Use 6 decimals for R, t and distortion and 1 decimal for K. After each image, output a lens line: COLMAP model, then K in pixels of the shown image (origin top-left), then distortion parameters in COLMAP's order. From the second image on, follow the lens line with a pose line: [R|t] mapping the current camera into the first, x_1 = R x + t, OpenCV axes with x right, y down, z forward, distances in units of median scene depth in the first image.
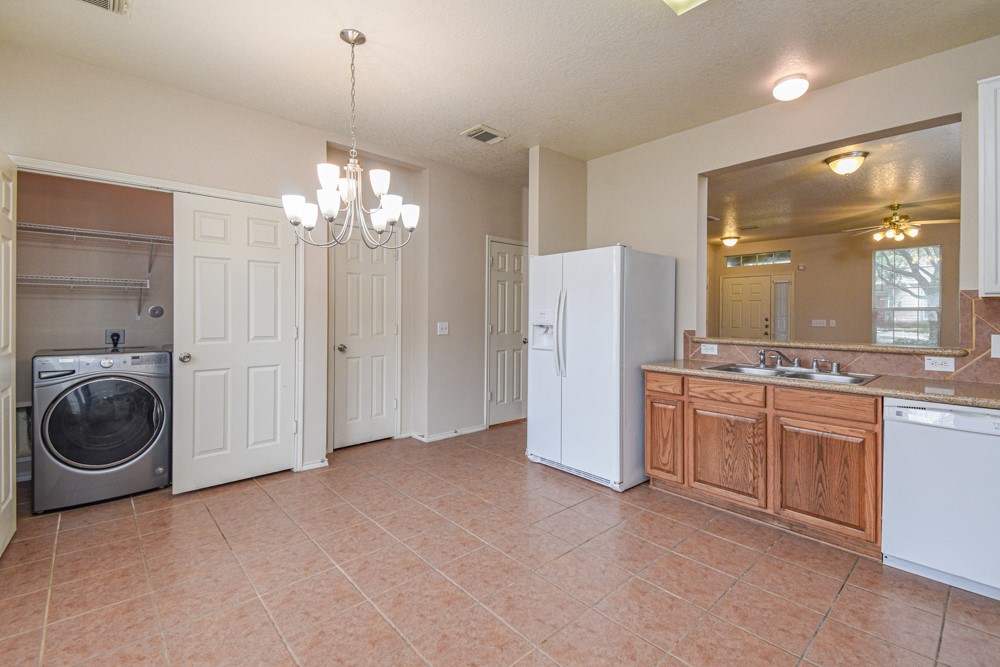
lens RADIAL K [[440.9, 0, 505.7], [0, 440.9, 314.7], [0, 0, 1]] dist [0.013416, -0.004972]
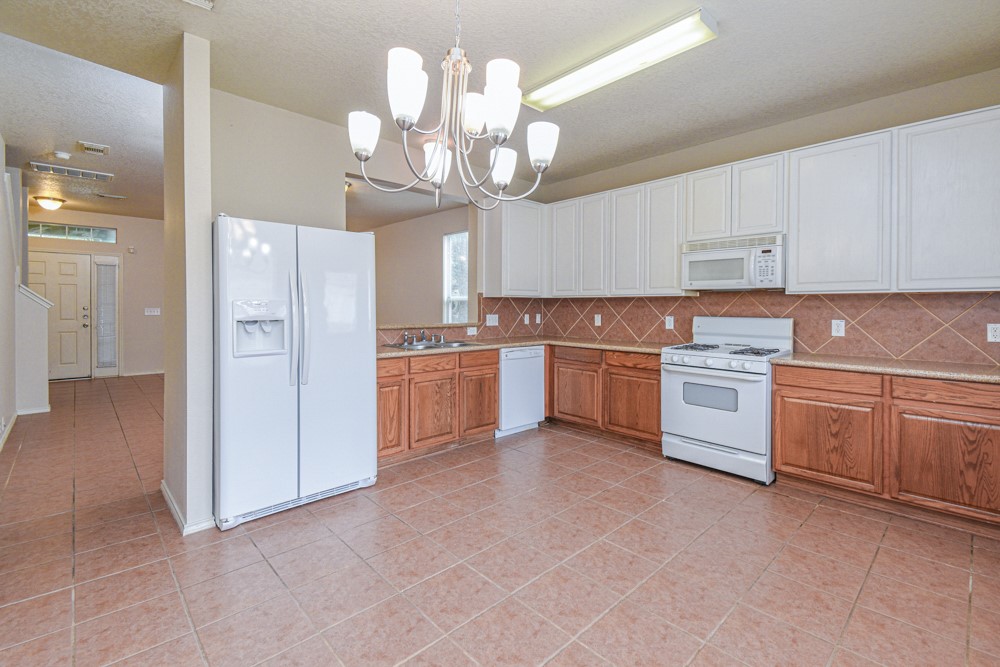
lens RADIAL K [[440.9, 0, 506.0], [0, 440.9, 305.7], [0, 0, 1]] dist [0.013416, -0.004972]
pose [[-0.026172, -0.004226, 0.999649, -0.740698], [-0.005946, 0.999974, 0.004072, -0.005232], [-0.999640, -0.005838, -0.026197, 0.736720]]
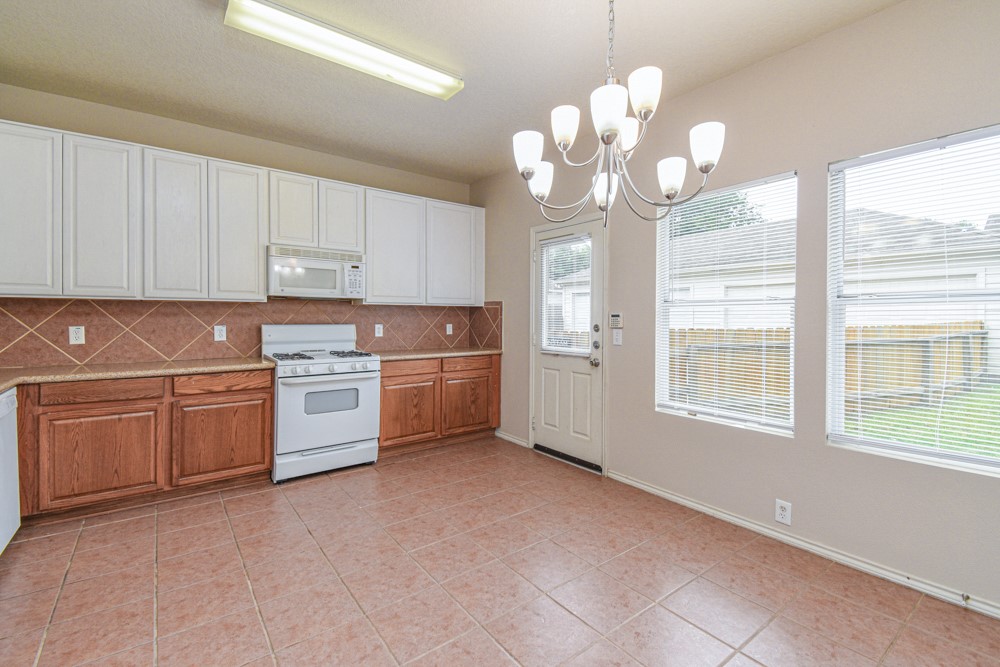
lens RADIAL K [[440.9, 0, 499.7], [0, 440.9, 312.8], [0, 0, 1]] dist [0.013416, -0.004972]
pose [[-0.996337, -0.010525, 0.084859, -0.178661], [-0.010990, 0.999927, -0.005020, -0.005253], [-0.084800, -0.005934, -0.996380, 1.305214]]
